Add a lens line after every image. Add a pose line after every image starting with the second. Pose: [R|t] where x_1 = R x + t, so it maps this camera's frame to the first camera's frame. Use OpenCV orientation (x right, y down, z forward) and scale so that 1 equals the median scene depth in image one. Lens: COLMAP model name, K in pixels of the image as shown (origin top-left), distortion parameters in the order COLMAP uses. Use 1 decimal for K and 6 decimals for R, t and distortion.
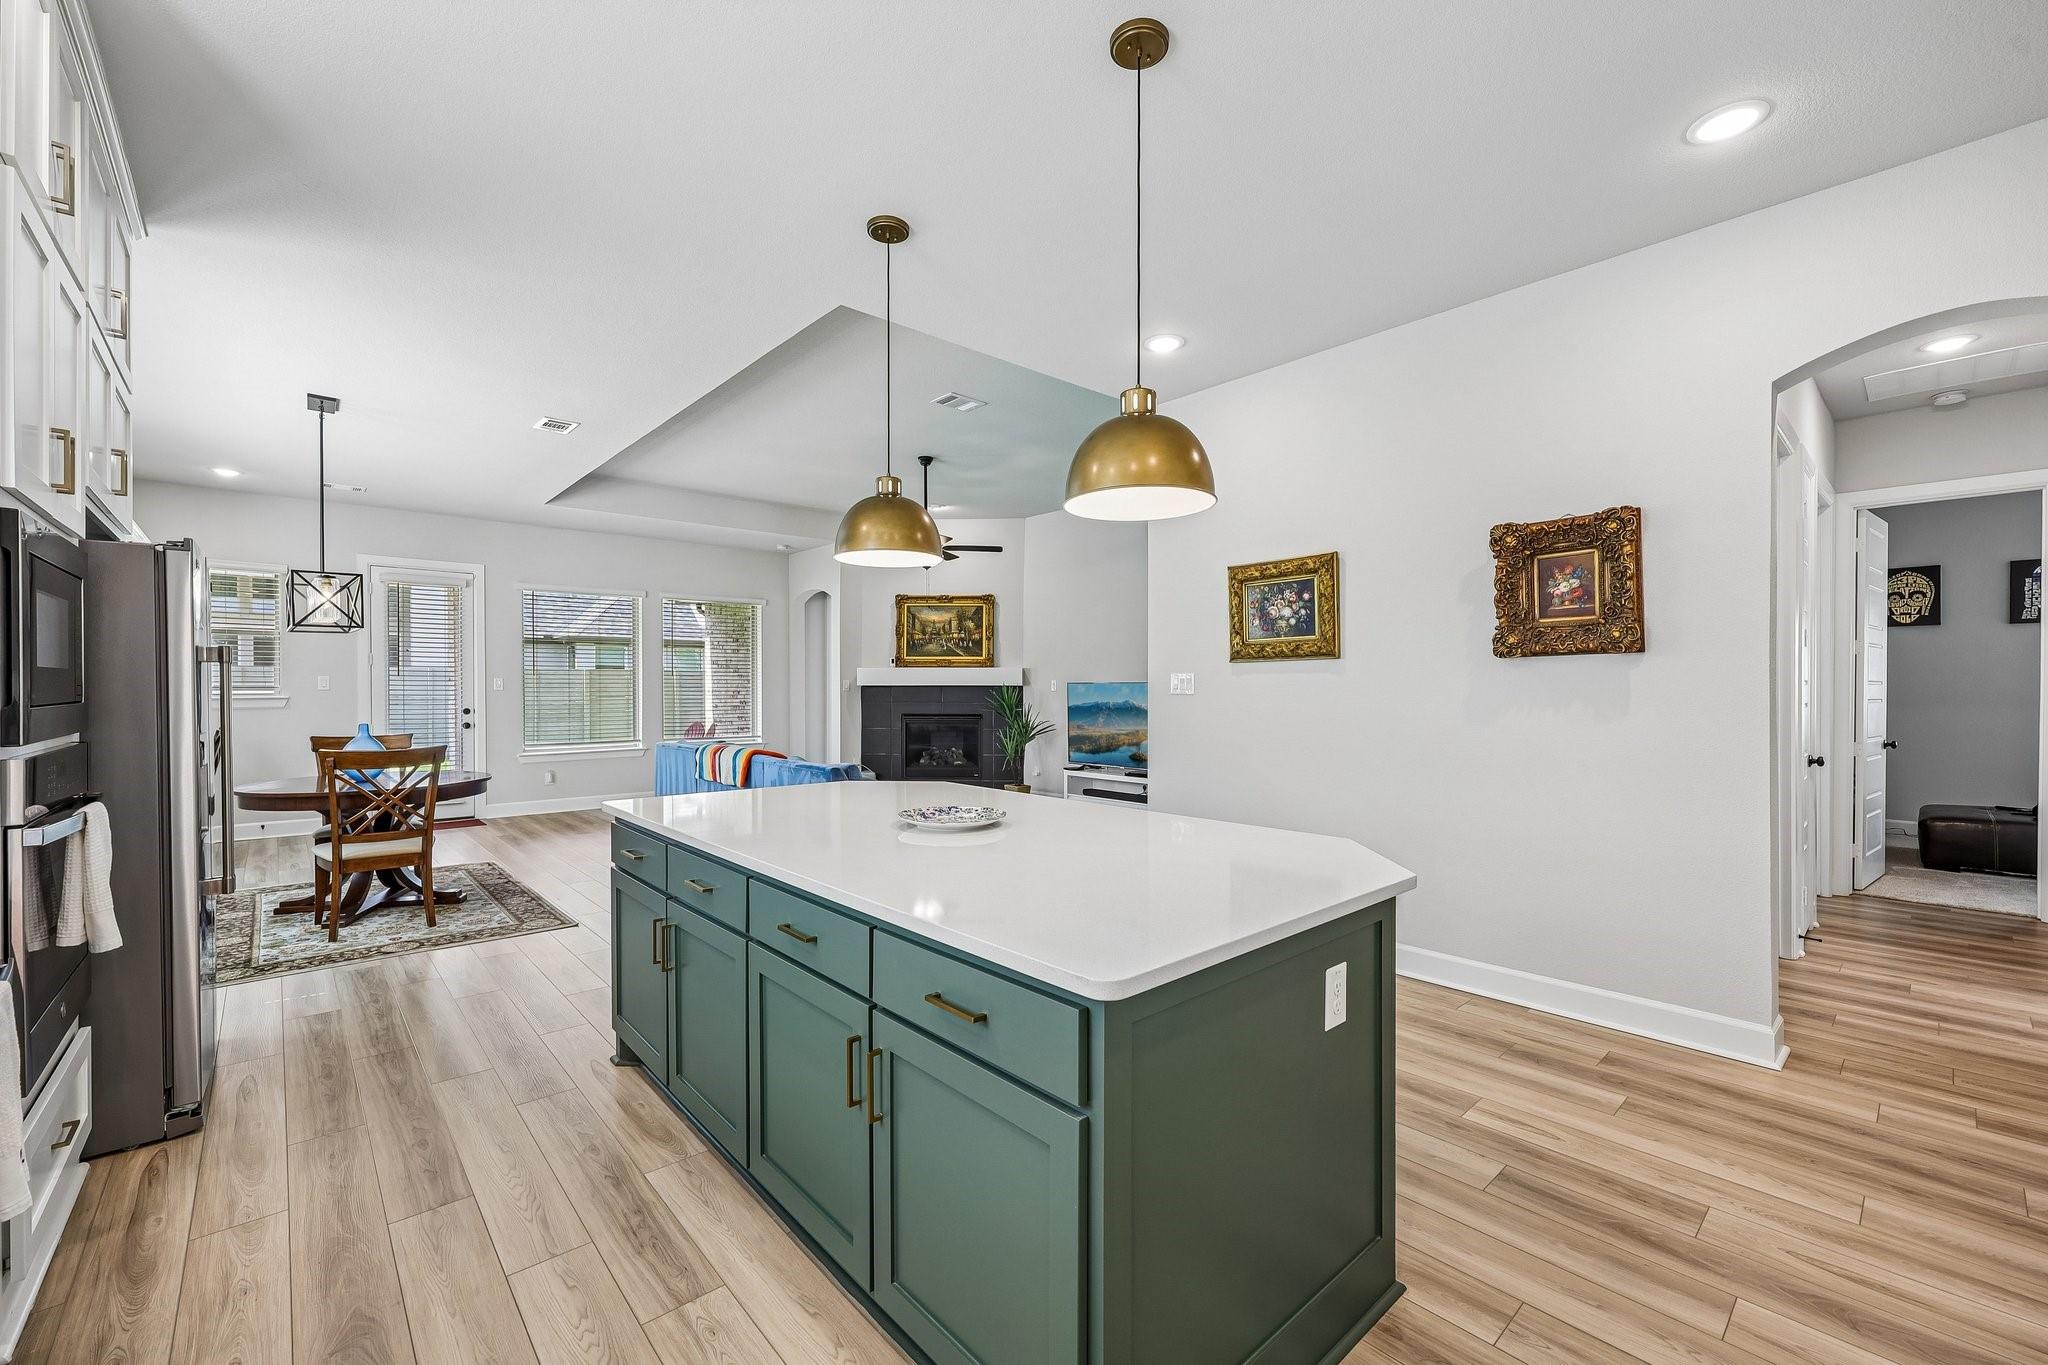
lens RADIAL K [[827.3, 0, 1021.7], [0, 827.3, 690.7], [0, 0, 1]] dist [0.000967, 0.000144]
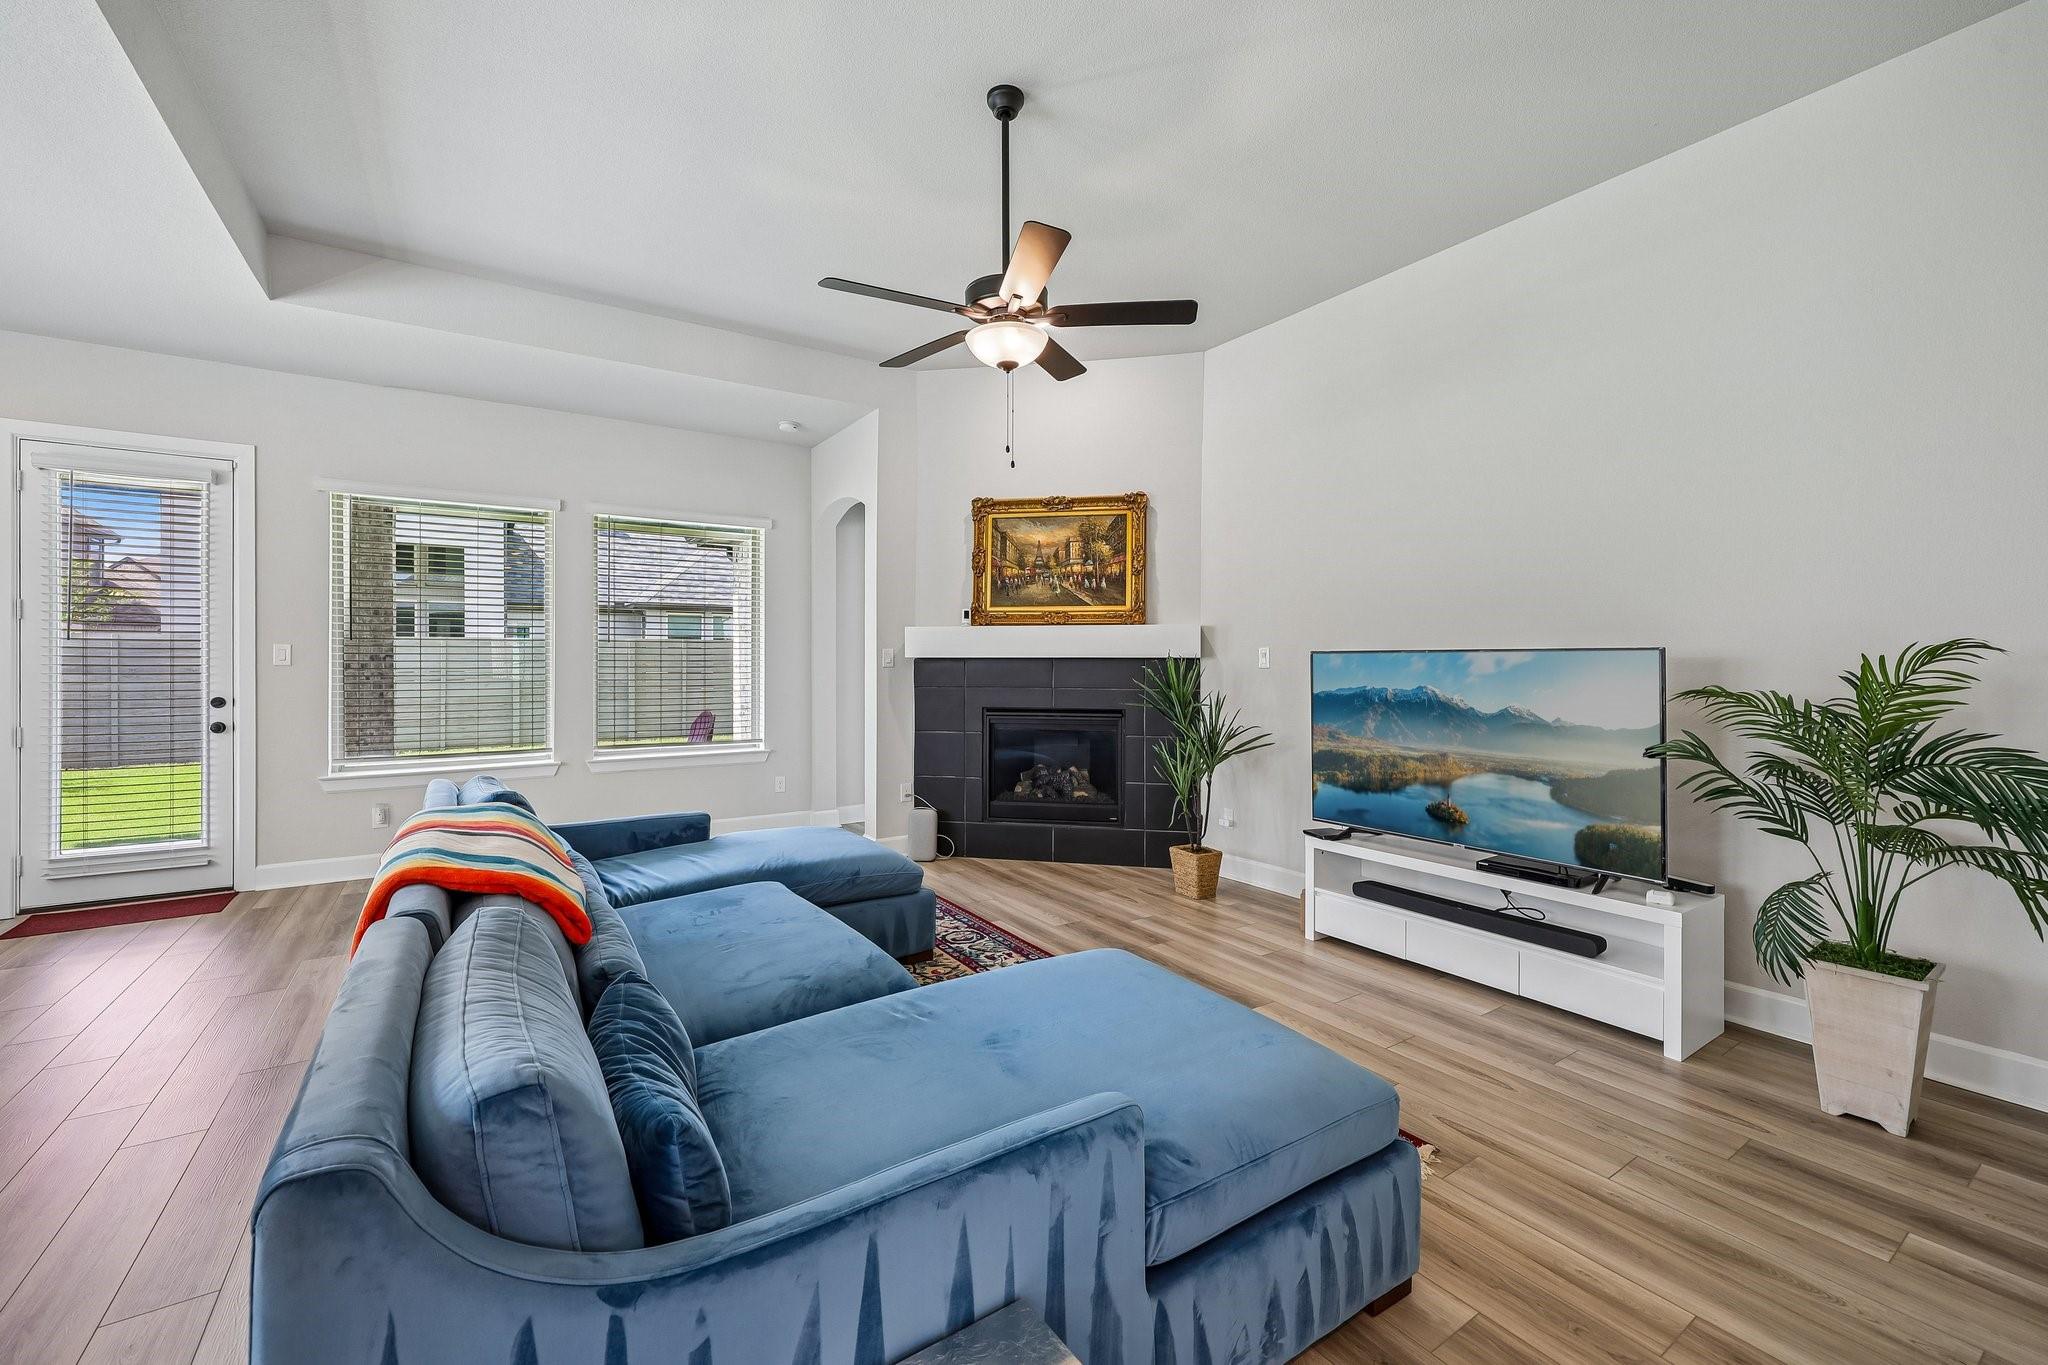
lens RADIAL K [[830.5, 0, 1021.5], [0, 830.5, 655.7], [0, 0, 1]] dist [0.000710, 0.000055]
pose [[0.989500, -0.000195, -0.144531, -0.035970], [-0.001343, 0.999943, -0.010546, -0.001703], [0.144525, 0.010630, 0.989444, 0.439113]]
